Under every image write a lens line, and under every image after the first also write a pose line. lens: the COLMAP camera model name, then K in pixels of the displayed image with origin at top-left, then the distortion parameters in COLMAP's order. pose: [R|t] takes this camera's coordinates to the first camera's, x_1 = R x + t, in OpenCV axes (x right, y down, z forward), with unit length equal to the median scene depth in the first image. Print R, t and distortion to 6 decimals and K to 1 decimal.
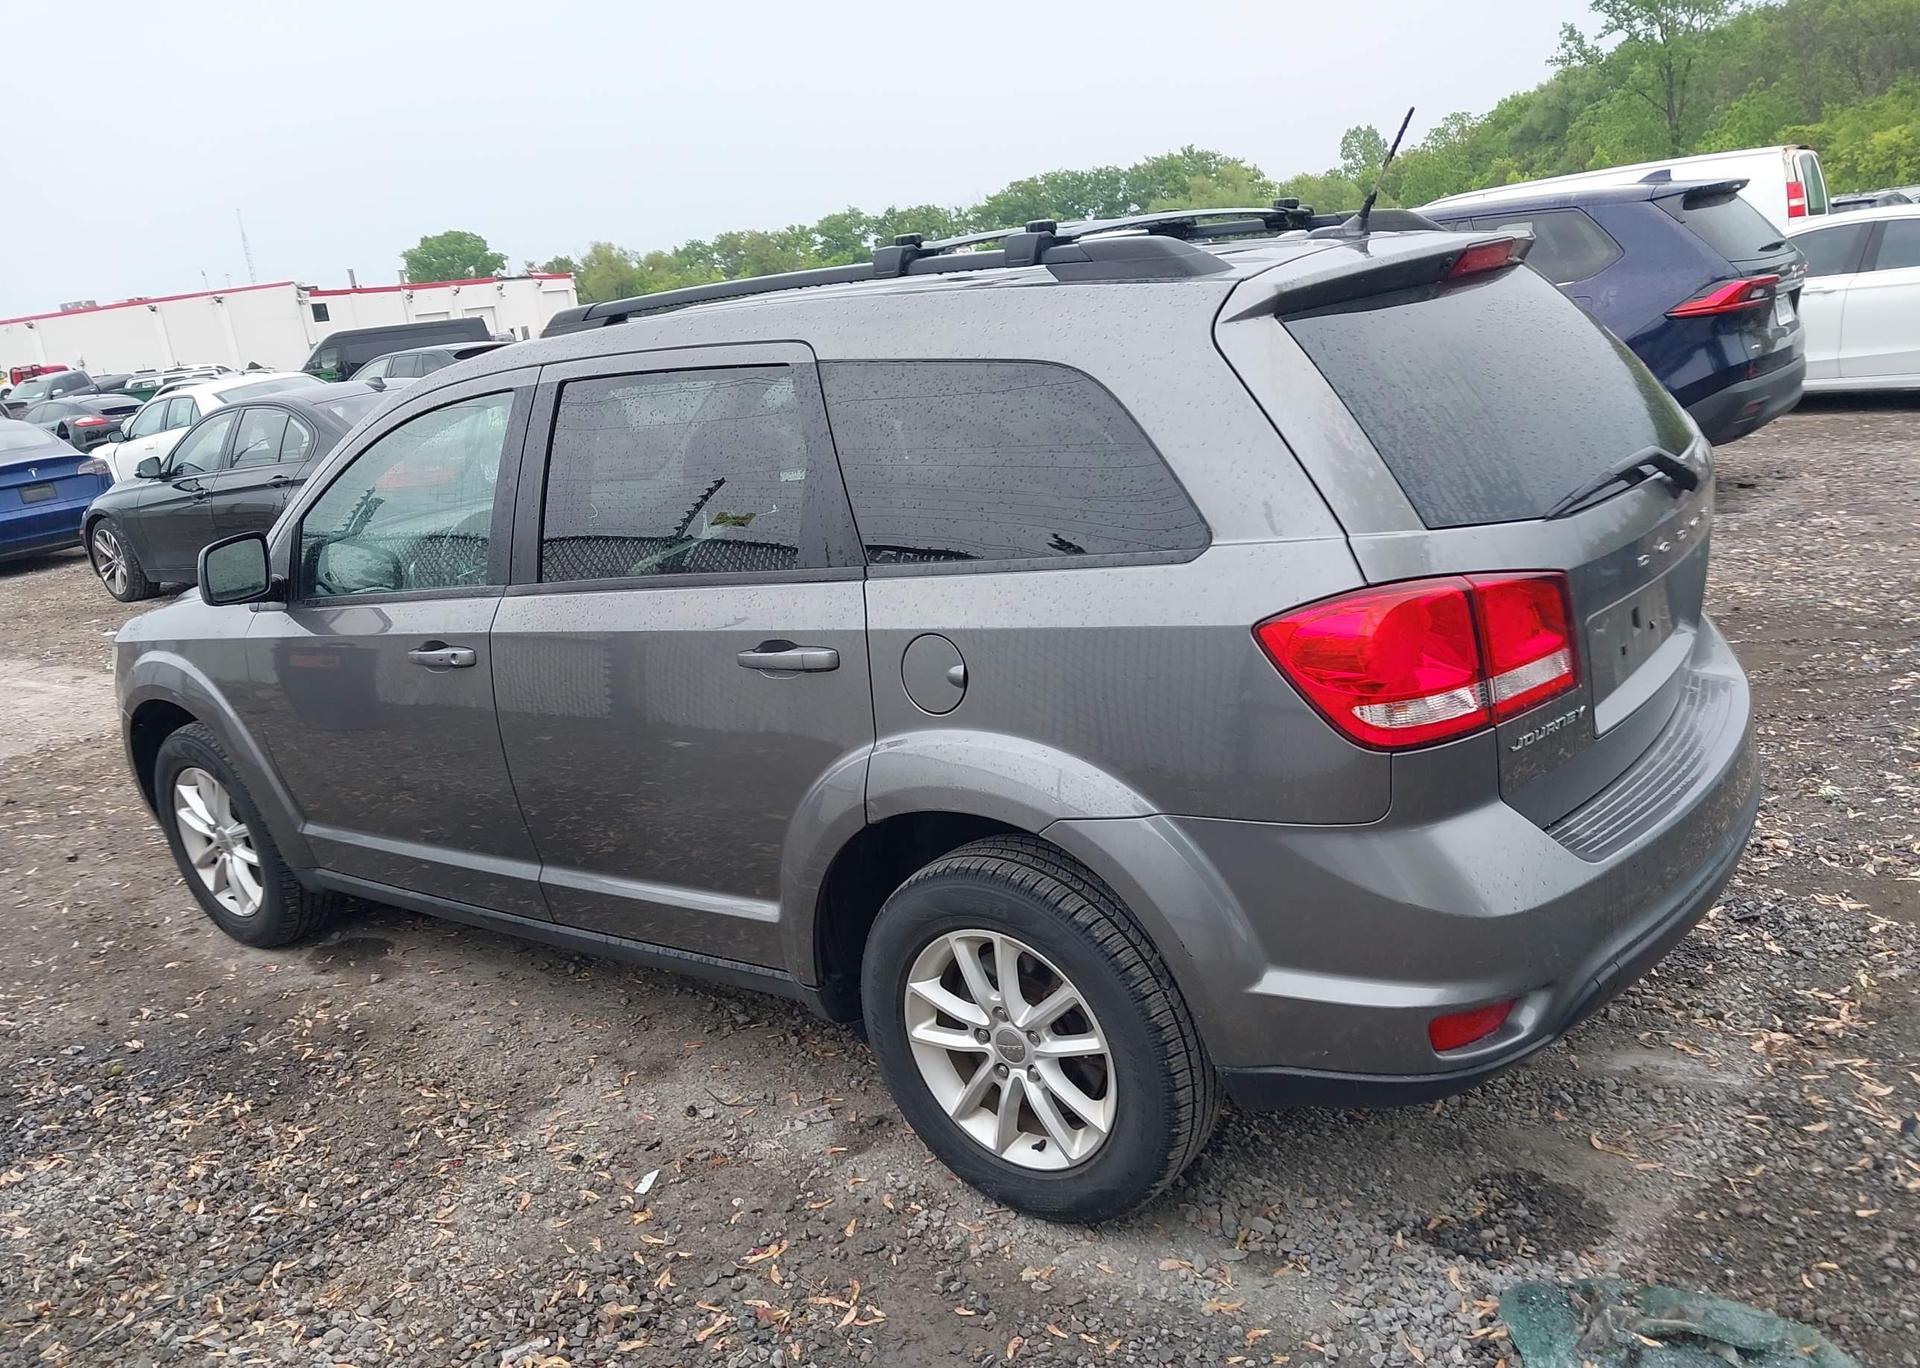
lens RADIAL K [[1458.3, 0, 1062.1], [0, 1458.3, 682.0], [0, 0, 1]] dist [-0.005311, -0.001052]
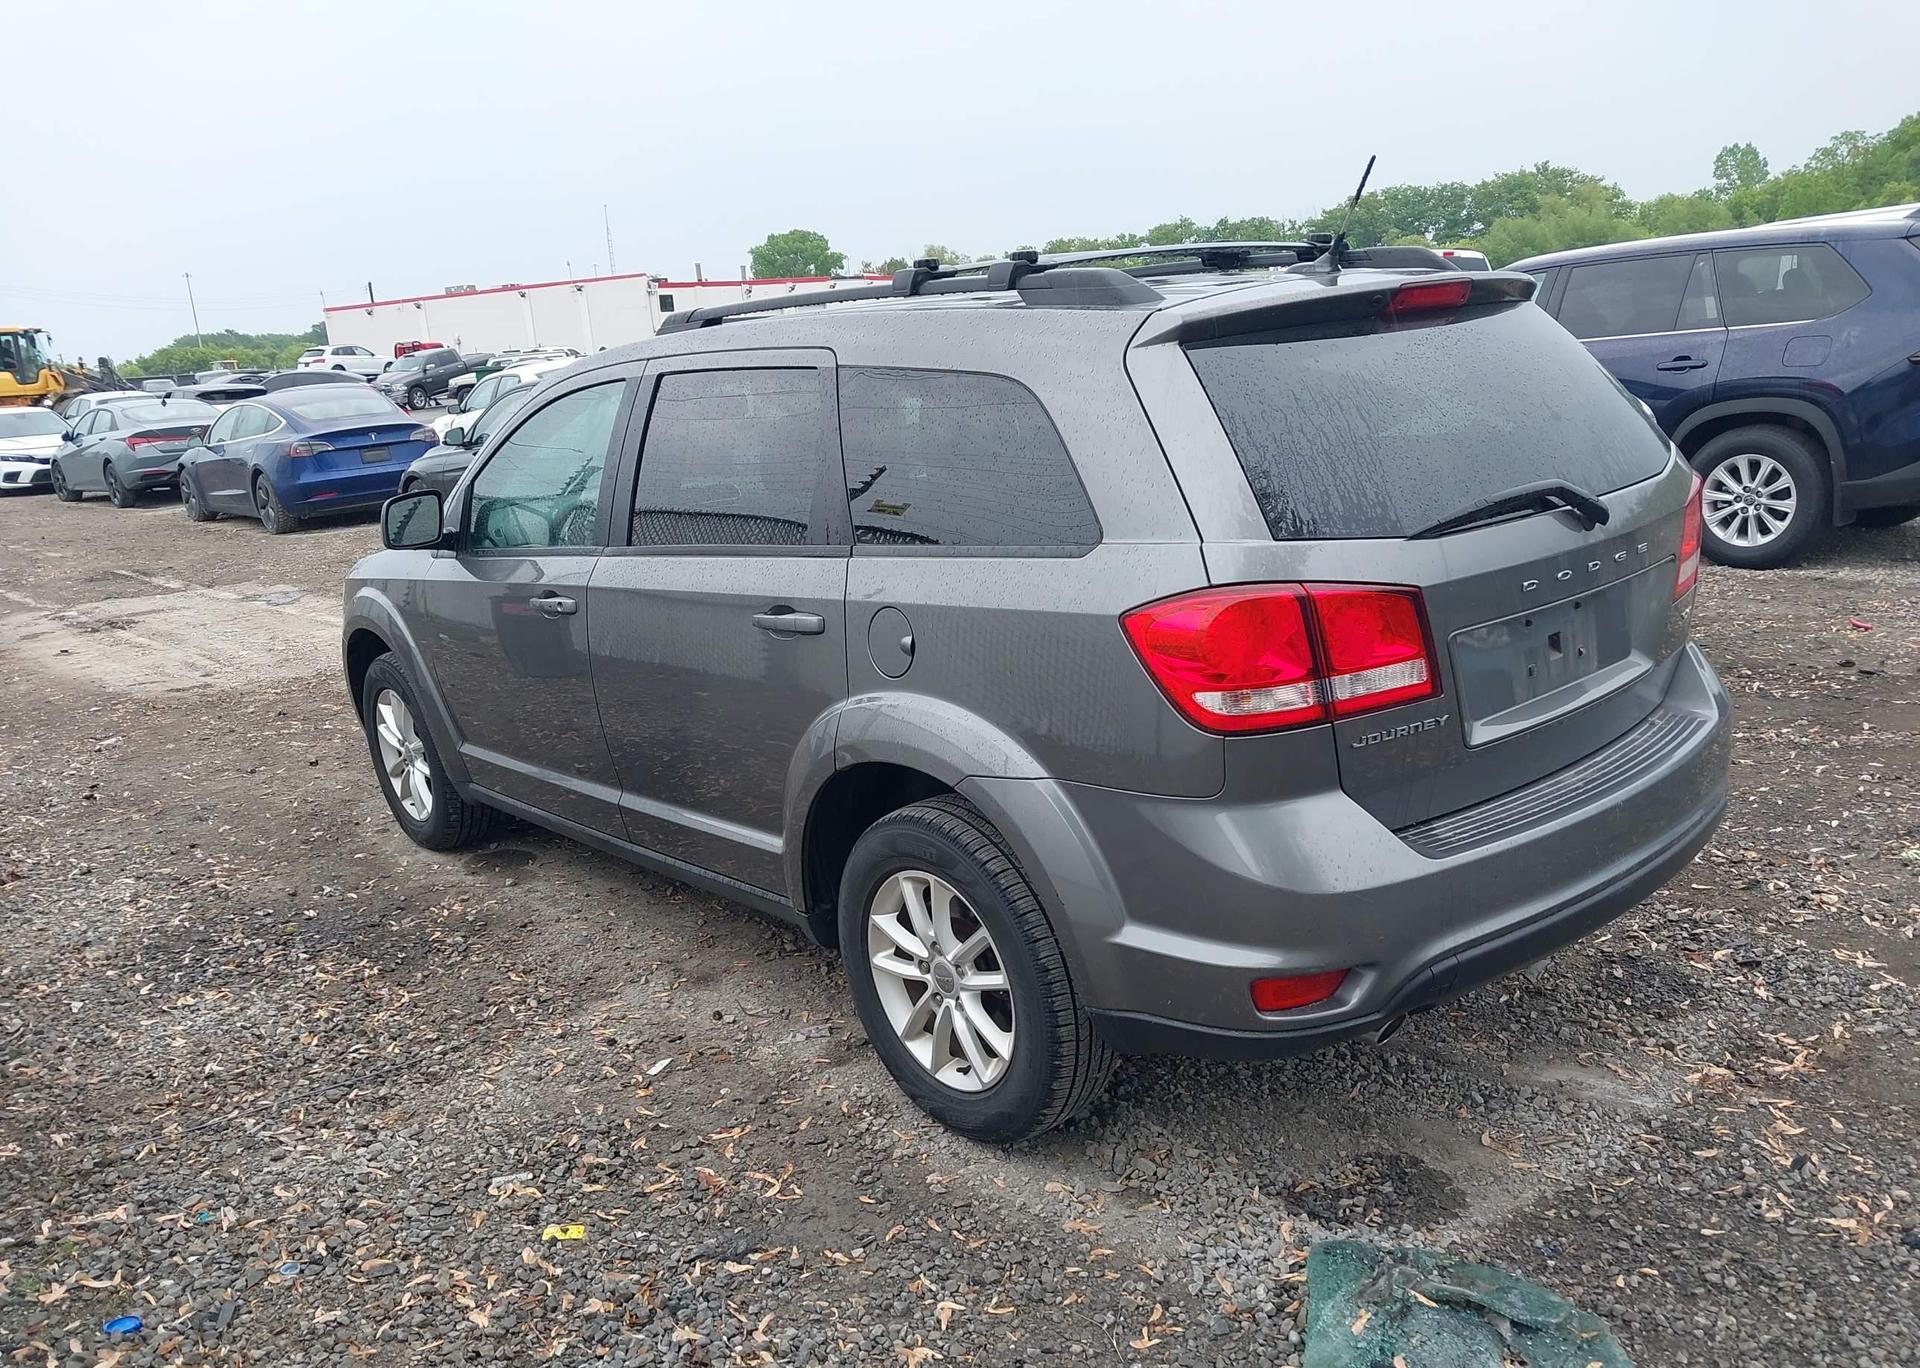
lens RADIAL K [[1462.8, 0, 1087.2], [0, 1462.8, 687.4], [0, 0, 1]] dist [0.042756, -0.101975]
pose [[0.980767, 0.082157, -0.177050, 0.249260], [-0.083384, 0.996517, 0.000513, 0.015146], [0.176476, 0.014260, 0.984202, -0.098954]]
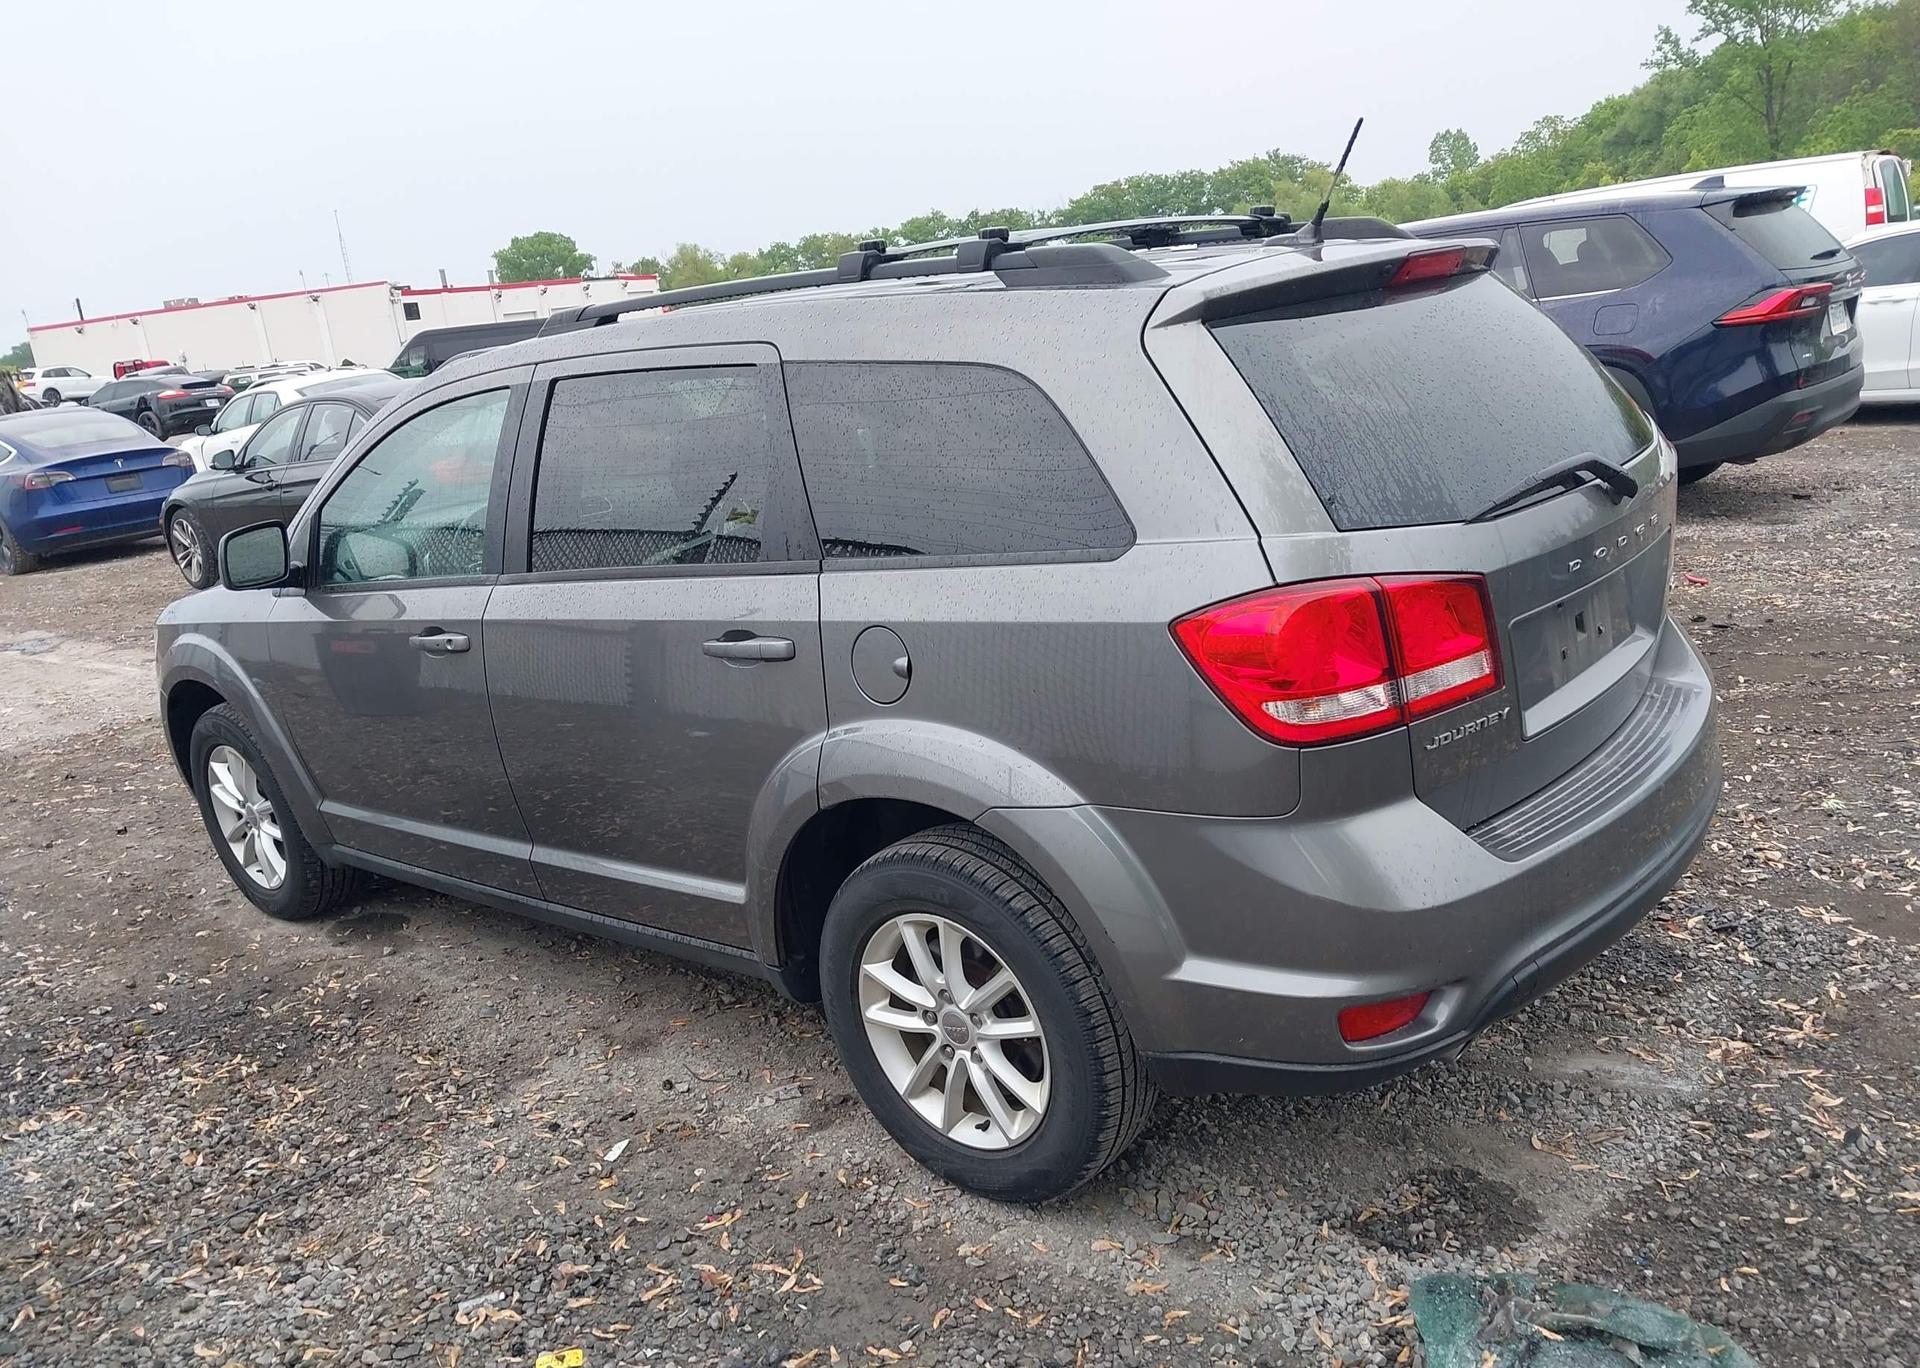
lens RADIAL K [[1458.3, 0, 1062.1], [0, 1458.3, 682.0], [0, 0, 1]] dist [-0.005311, -0.001052]
pose [[0.998620, 0.019087, -0.048936, 0.083277], [-0.019196, 0.999814, -0.001759, 0.005426], [0.048894, 0.002696, 0.998800, -0.024870]]
